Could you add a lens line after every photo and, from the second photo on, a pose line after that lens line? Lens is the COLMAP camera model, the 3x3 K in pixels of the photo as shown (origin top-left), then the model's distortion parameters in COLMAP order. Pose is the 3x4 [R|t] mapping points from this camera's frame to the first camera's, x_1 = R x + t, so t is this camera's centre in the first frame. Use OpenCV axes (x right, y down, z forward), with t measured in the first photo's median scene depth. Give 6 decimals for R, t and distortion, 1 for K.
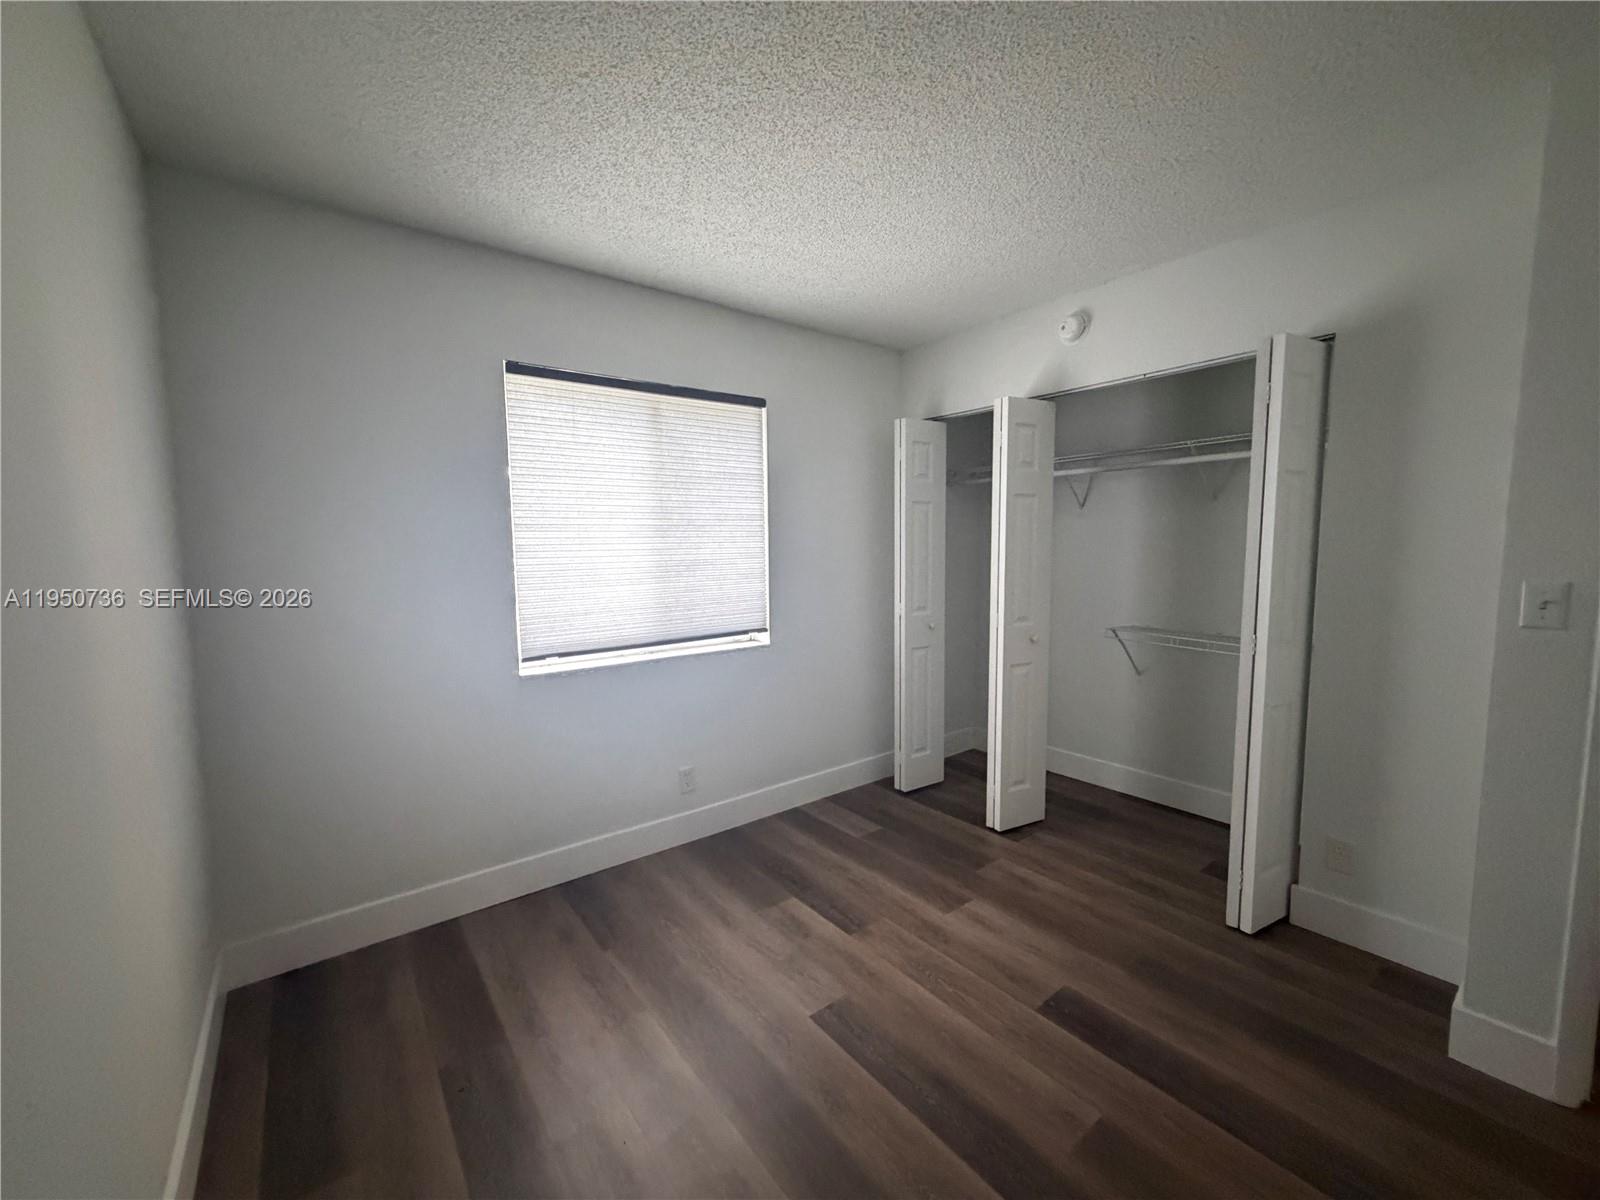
lens RADIAL K [[642.6, 0, 801.3], [0, 642.6, 595.7], [0, 0, 1]] dist [0.000699, -0.000136]
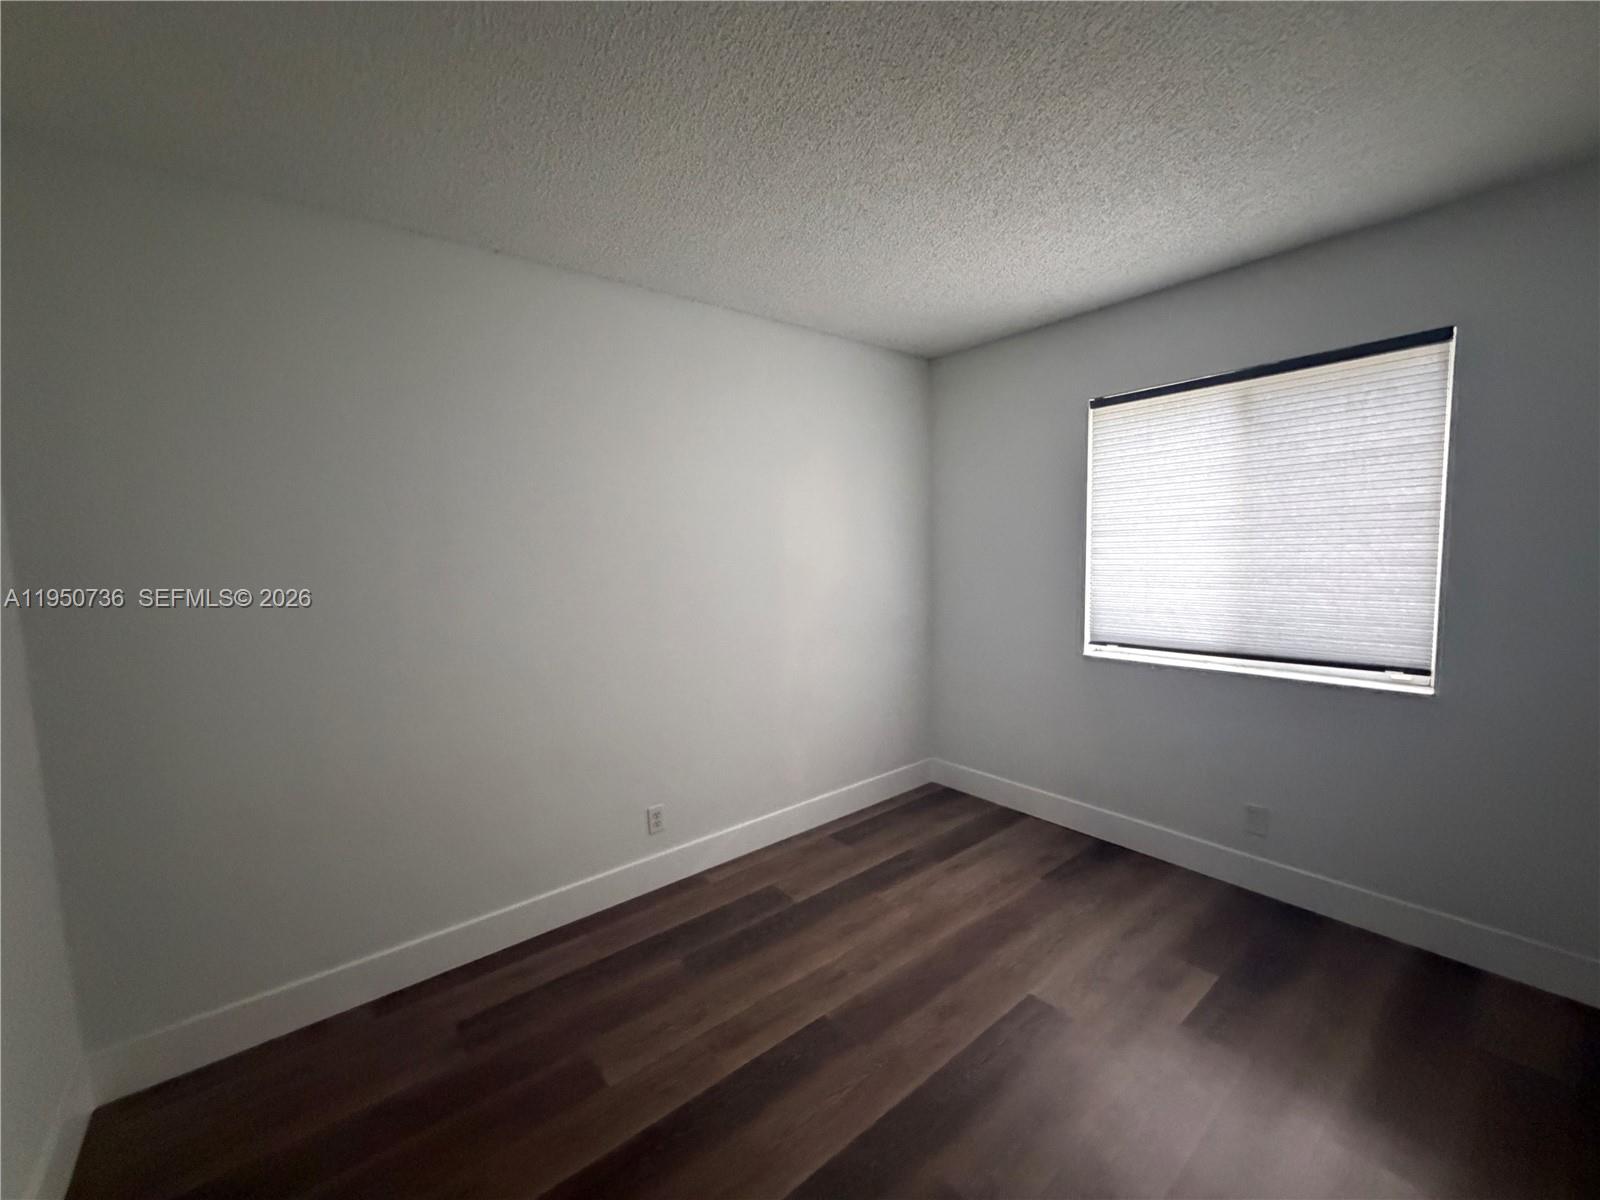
lens RADIAL K [[642.6, 0, 800.4], [0, 642.6, 604.0], [0, 0, 1]] dist [0.000699, -0.000136]
pose [[0.022251, 0.092879, -0.995429, 0.695727], [-0.065193, 0.993691, 0.091260, -0.043543], [0.997625, 0.062865, 0.028165, 0.374493]]
